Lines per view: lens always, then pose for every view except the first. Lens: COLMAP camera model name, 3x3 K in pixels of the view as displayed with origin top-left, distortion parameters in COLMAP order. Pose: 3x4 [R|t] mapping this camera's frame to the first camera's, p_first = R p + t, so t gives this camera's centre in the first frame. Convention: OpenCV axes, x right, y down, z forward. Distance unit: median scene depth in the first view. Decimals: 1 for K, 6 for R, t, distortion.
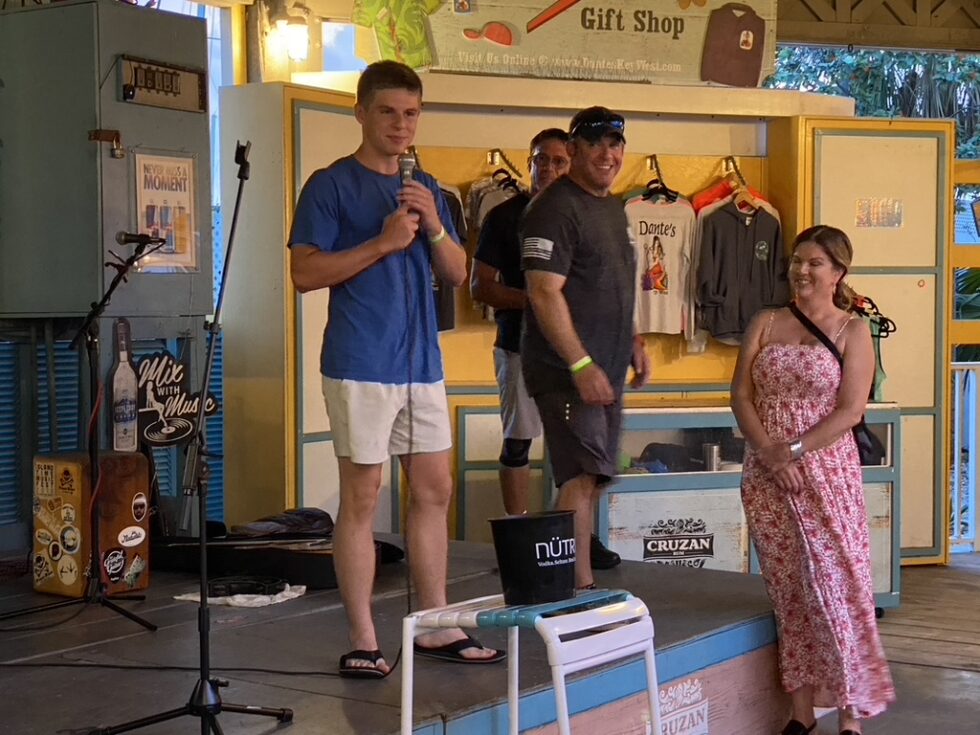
lens RADIAL K [[1734.2, 0, 478.6], [0, 1734.2, 349.2], [0, 0, 1]] dist [0.121629, 0.134027]
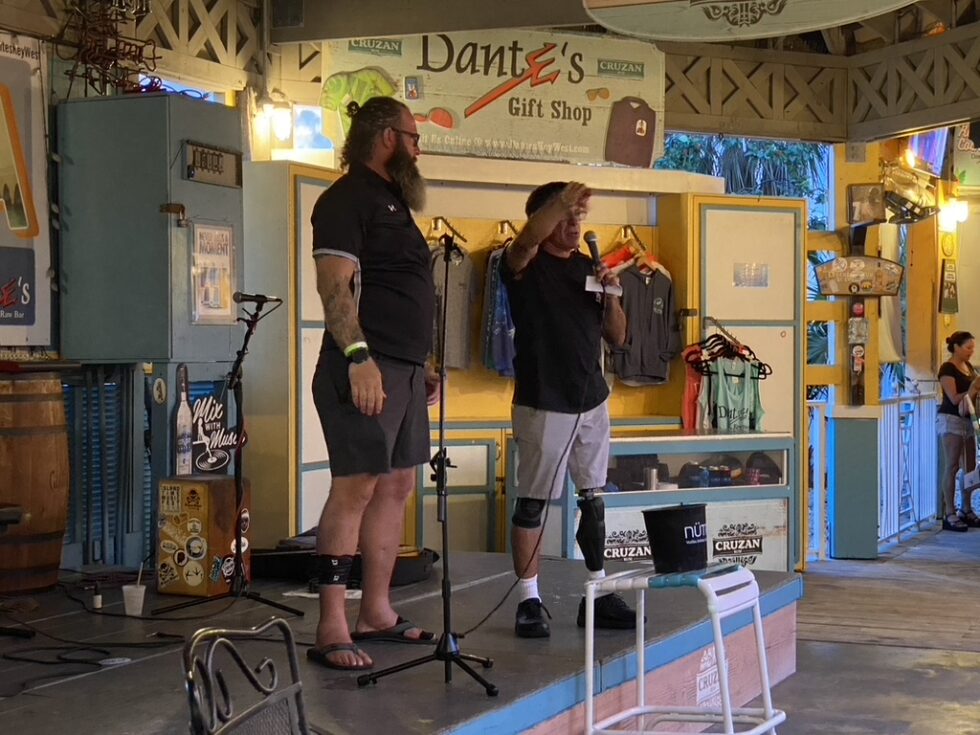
lens RADIAL K [[1744.3, 0, 507.2], [0, 1744.3, 335.0], [0, 0, 1]] dist [0.122186, 0.000569]
pose [[0.983821, 0.001865, 0.179145, -0.164547], [0.004243, 0.999423, -0.033704, 0.002794], [-0.179104, 0.033919, 0.983245, -0.157803]]
